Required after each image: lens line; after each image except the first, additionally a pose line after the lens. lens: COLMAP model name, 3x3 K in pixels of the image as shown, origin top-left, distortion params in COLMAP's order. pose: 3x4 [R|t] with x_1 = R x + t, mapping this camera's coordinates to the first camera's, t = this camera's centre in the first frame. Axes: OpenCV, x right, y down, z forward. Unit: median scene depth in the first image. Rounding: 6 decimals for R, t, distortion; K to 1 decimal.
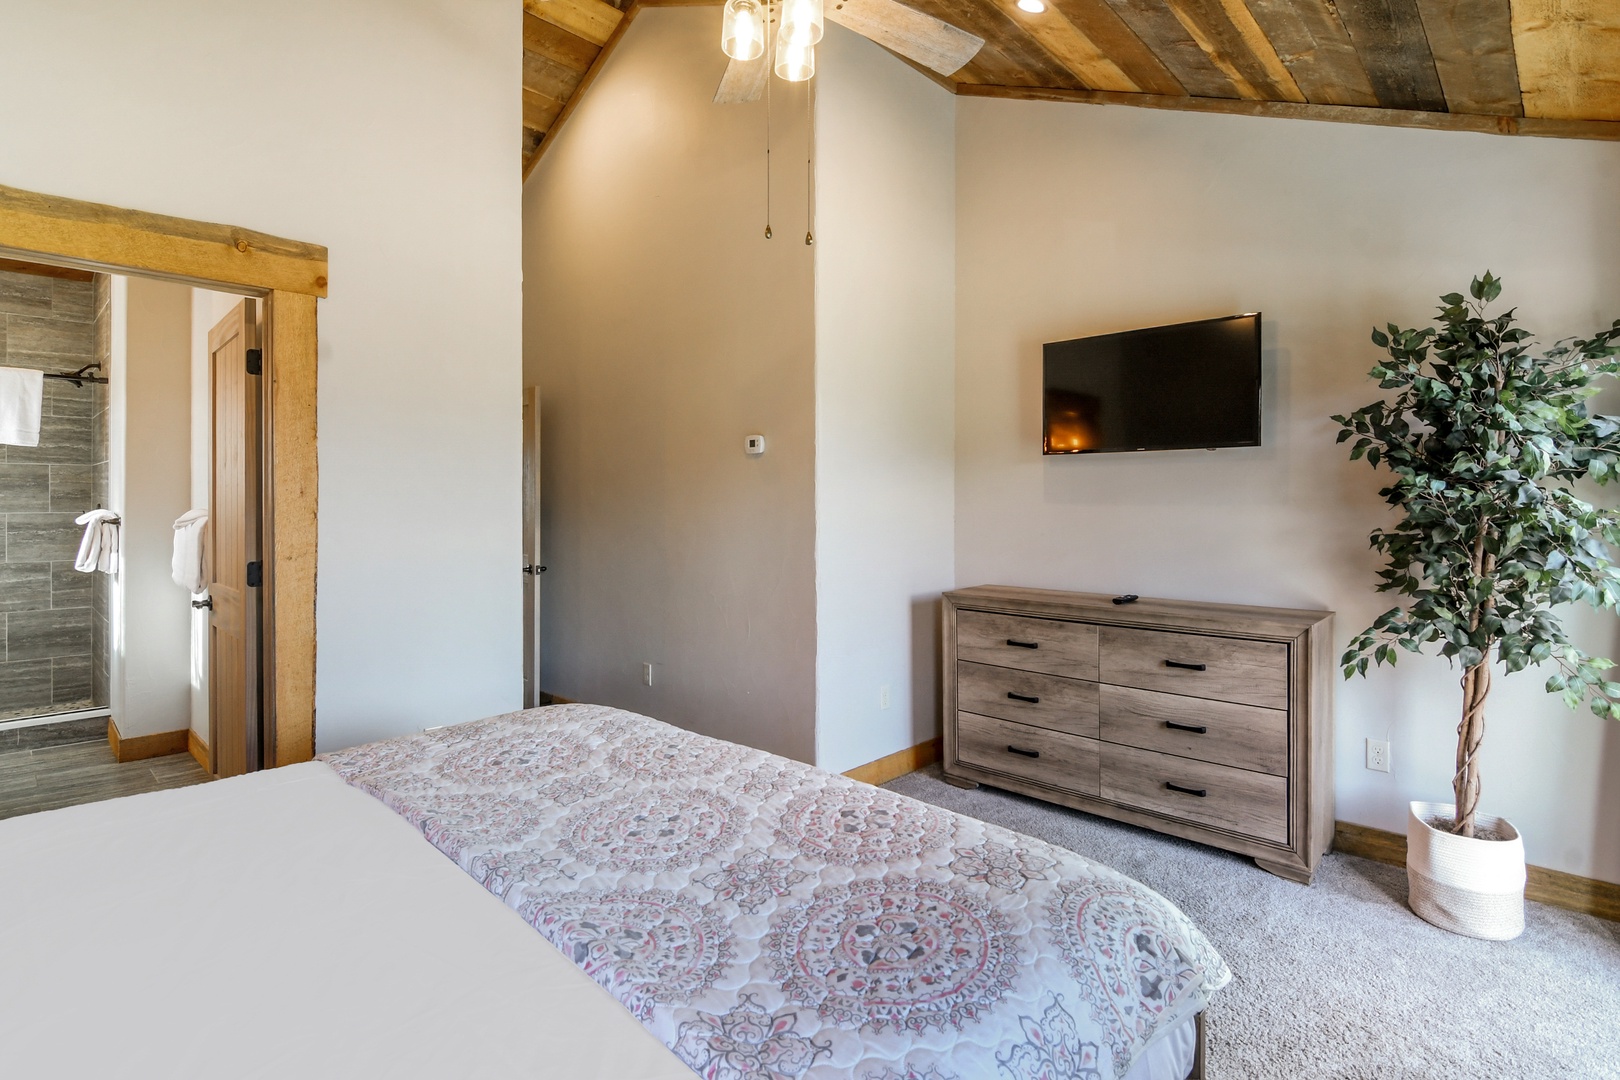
lens RADIAL K [[811.8, 0, 811.5], [0, 811.8, 507.1], [0, 0, 1]] dist [-0.001985, -0.001510]
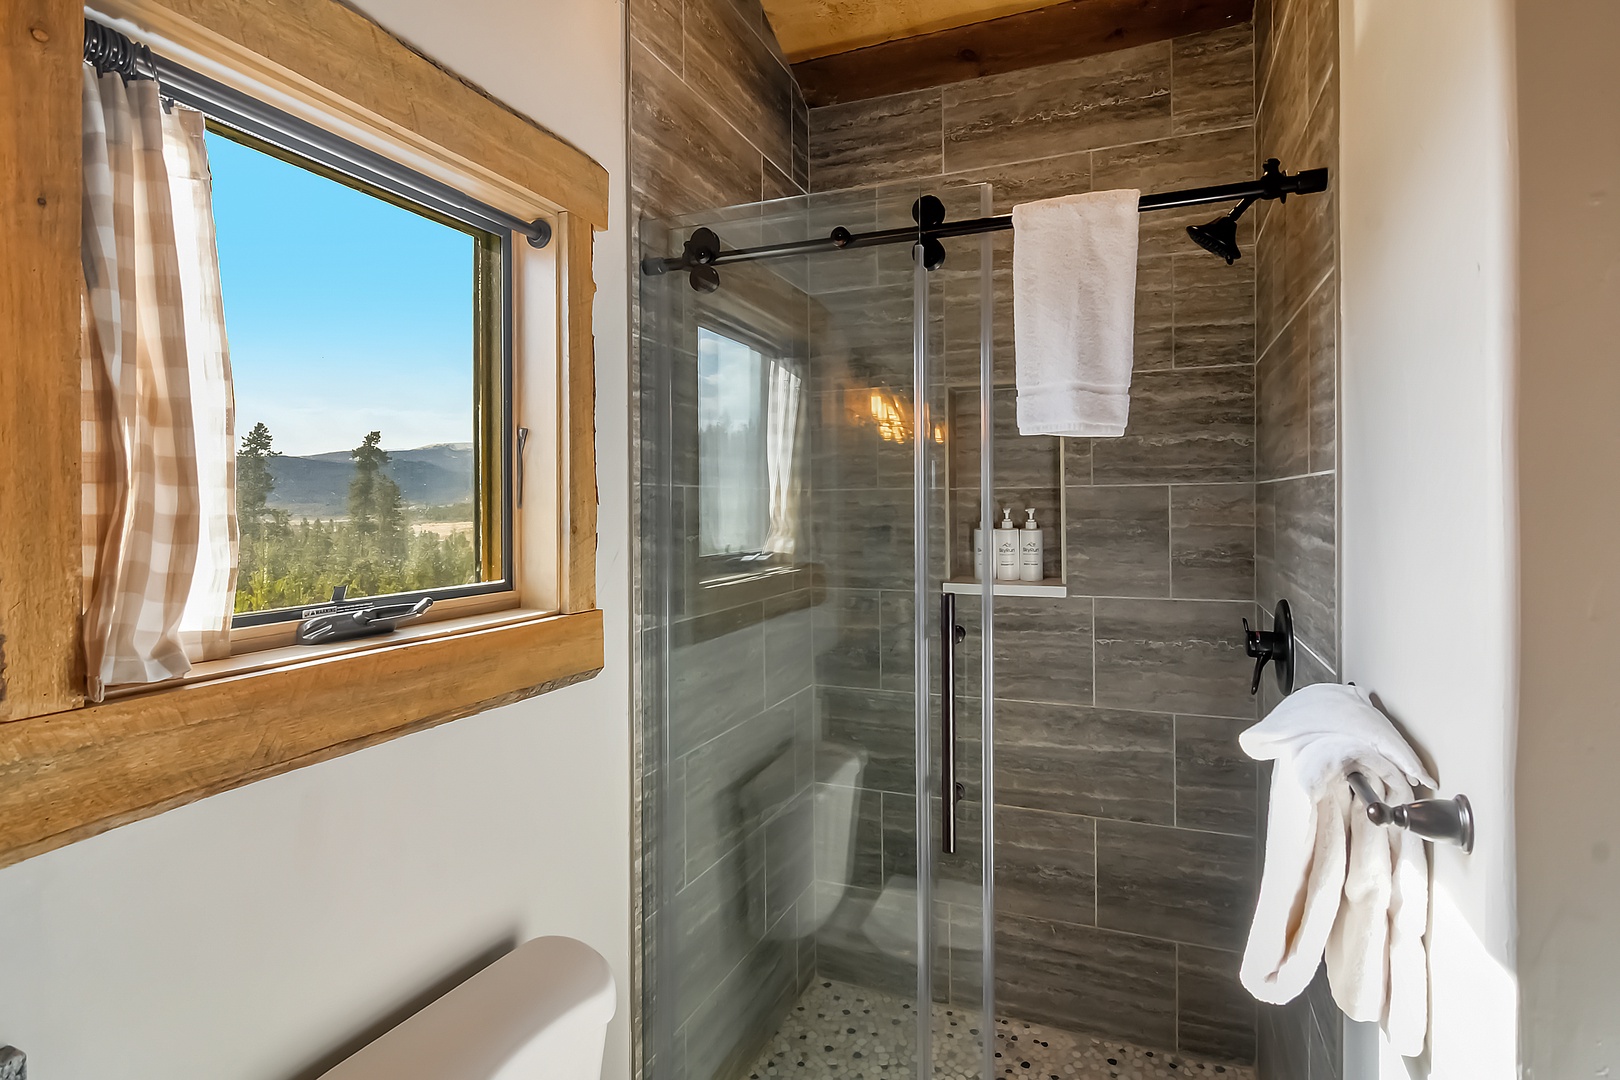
lens RADIAL K [[811.8, 0, 822.9], [0, 811.8, 507.4], [0, 0, 1]] dist [-0.001985, -0.001510]
pose [[0.381130, -0.000990, -0.924521, -0.624089], [0.006720, 0.999976, 0.001700, -0.043151], [0.924497, -0.006860, 0.381128, 0.676827]]
